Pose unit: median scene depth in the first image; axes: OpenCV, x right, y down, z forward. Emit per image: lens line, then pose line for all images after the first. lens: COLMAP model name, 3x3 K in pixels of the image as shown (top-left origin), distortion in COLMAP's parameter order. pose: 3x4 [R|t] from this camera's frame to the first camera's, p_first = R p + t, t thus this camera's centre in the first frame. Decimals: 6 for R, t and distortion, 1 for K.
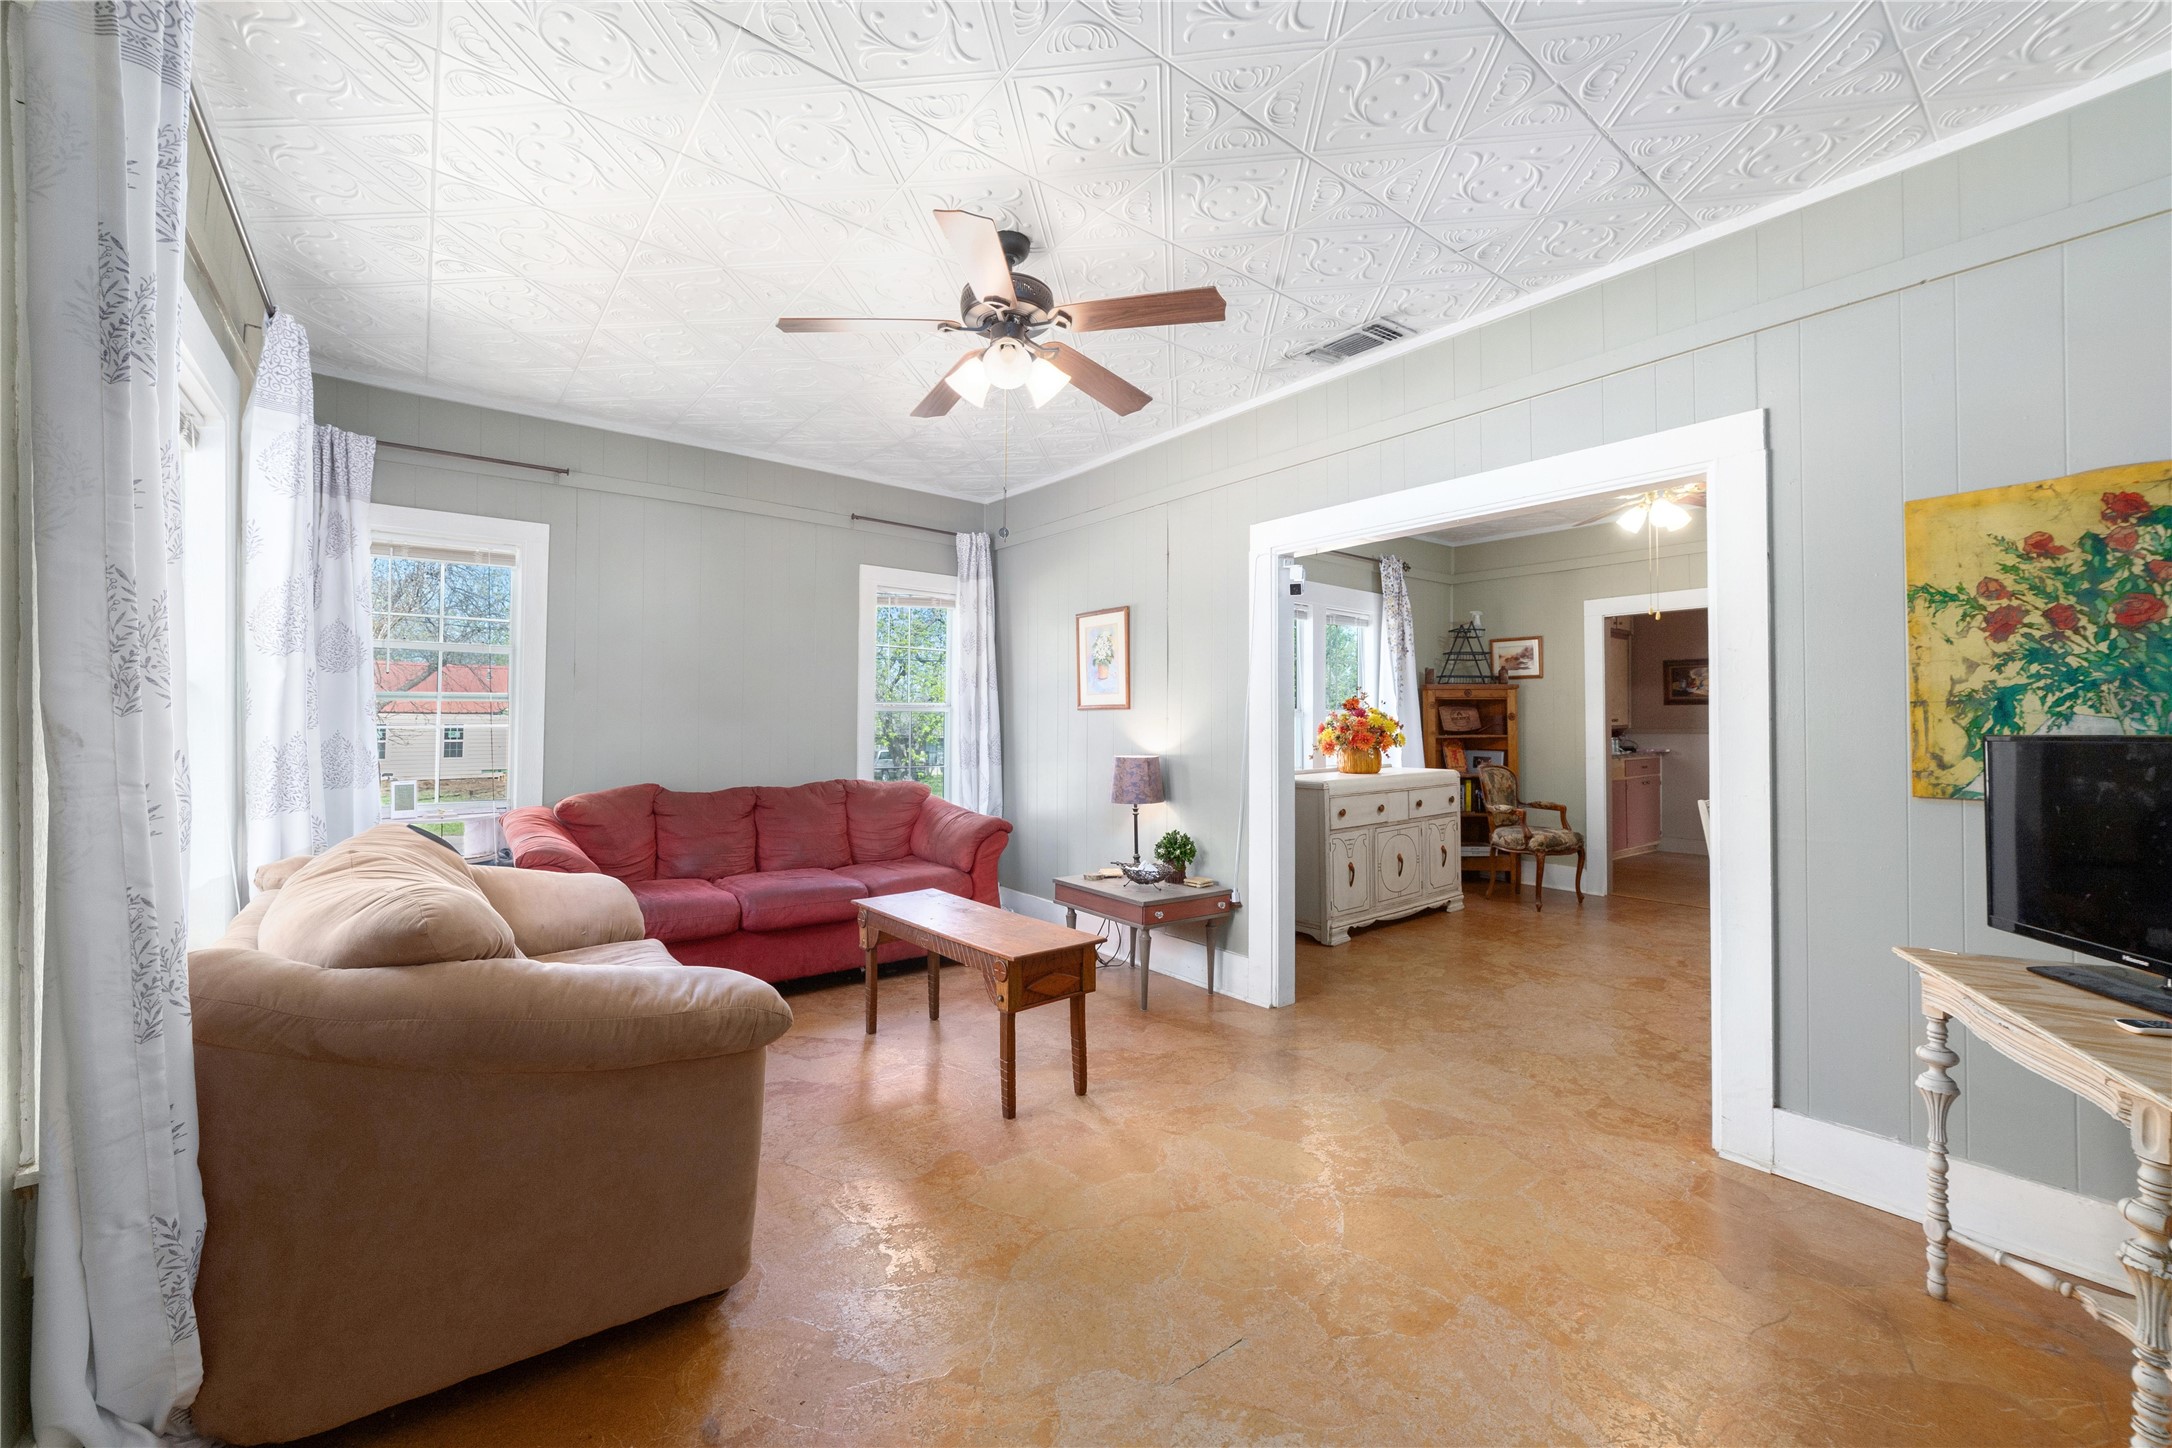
lens RADIAL K [[854.9, 0, 1079.6], [0, 854.9, 717.7], [0, 0, 1]] dist [-0.001134, 0.000283]
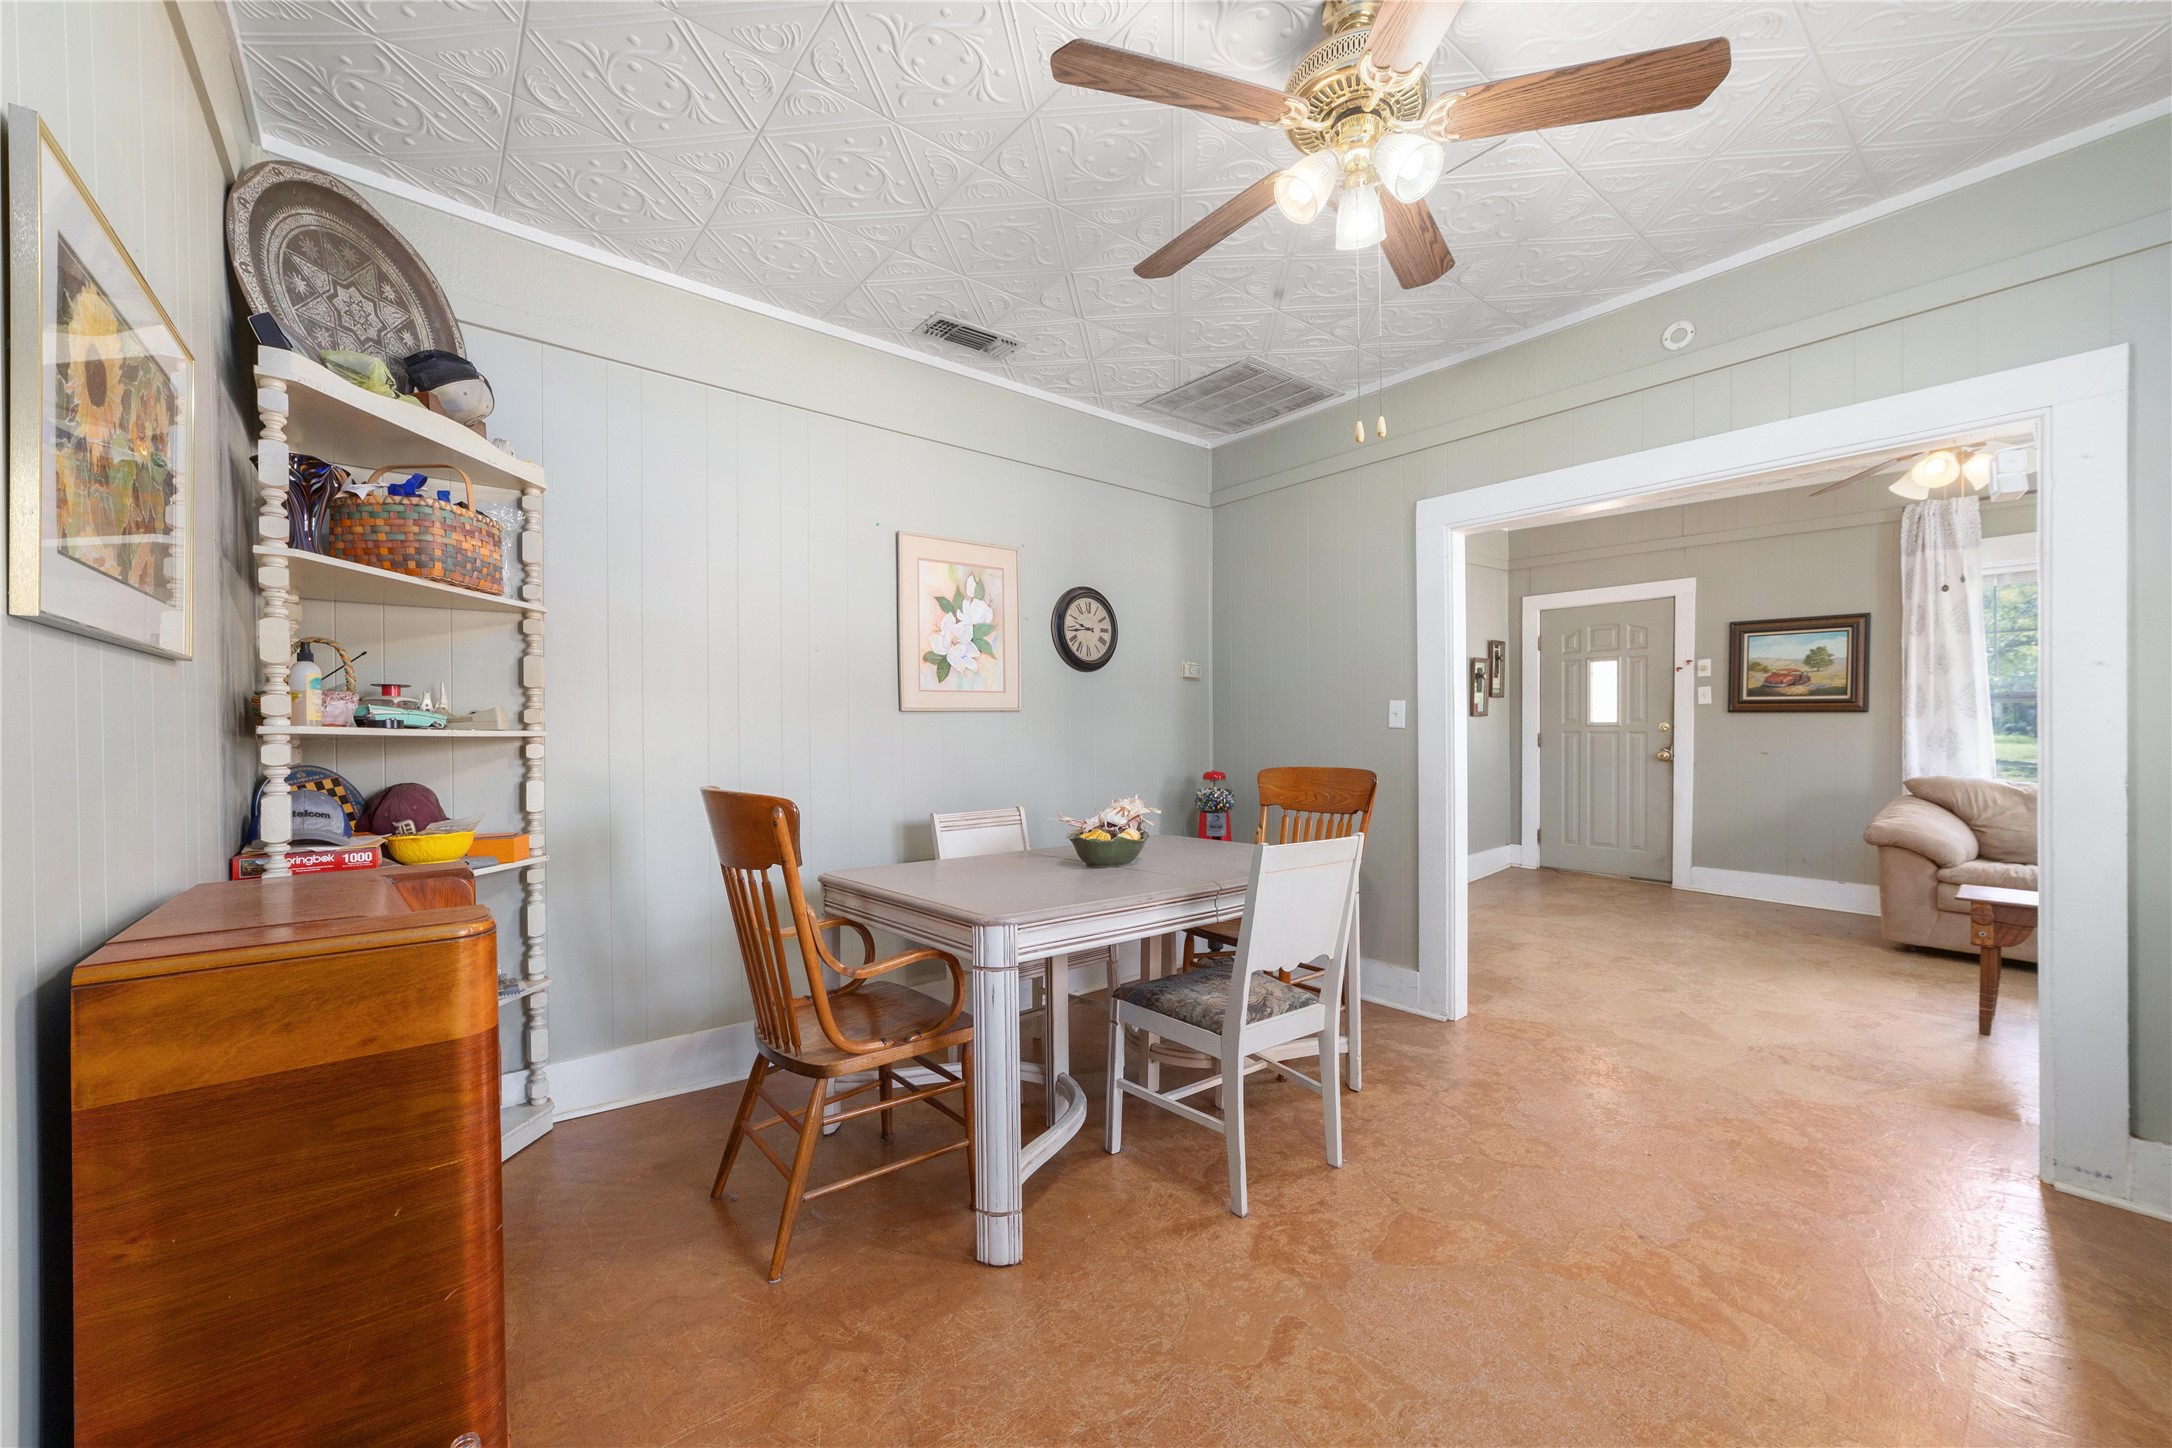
lens RADIAL K [[854.9, 0, 1094.7], [0, 854.9, 733.1], [0, 0, 1]] dist [-0.001134, 0.000283]
pose [[-0.999537, -0.001533, -0.030384, 1.635821], [-0.001180, 0.999932, -0.011628, 0.063333], [0.030400, -0.011587, -0.999471, 2.803251]]
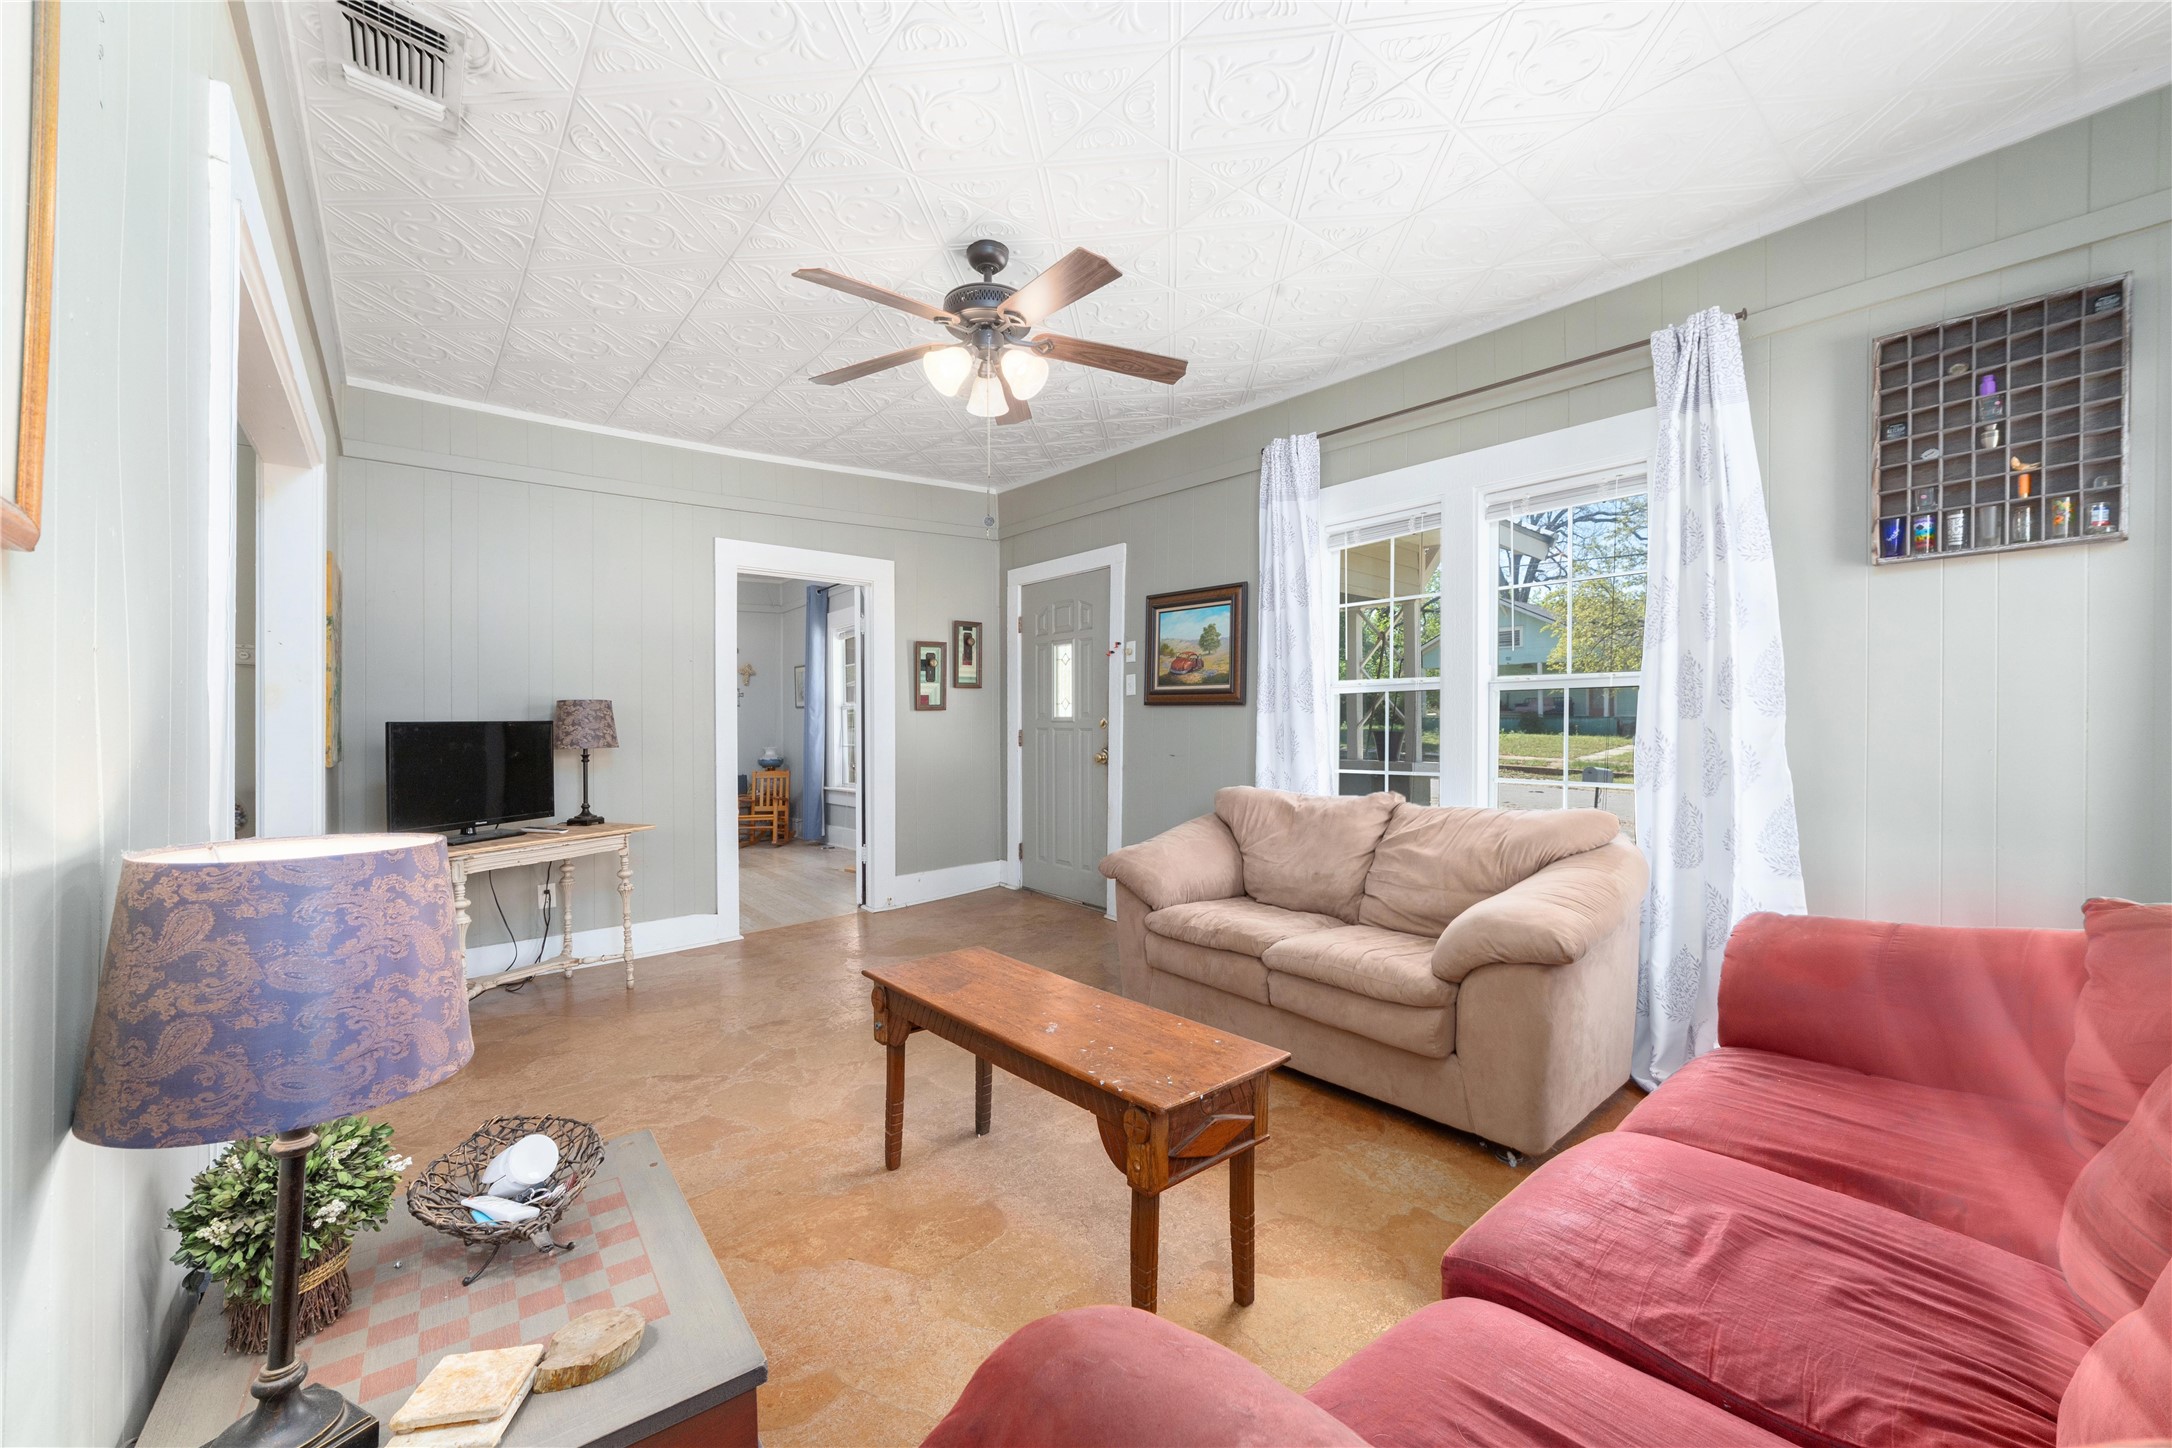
lens RADIAL K [[854.9, 0, 1085.3], [0, 854.9, 721.9], [0, 0, 1]] dist [-0.001134, 0.000283]
pose [[-0.999936, -0.000043, -0.011337, -0.234658], [0.000137, 0.999875, -0.015839, 0.042706], [0.011336, -0.015839, -0.999810, 2.396275]]
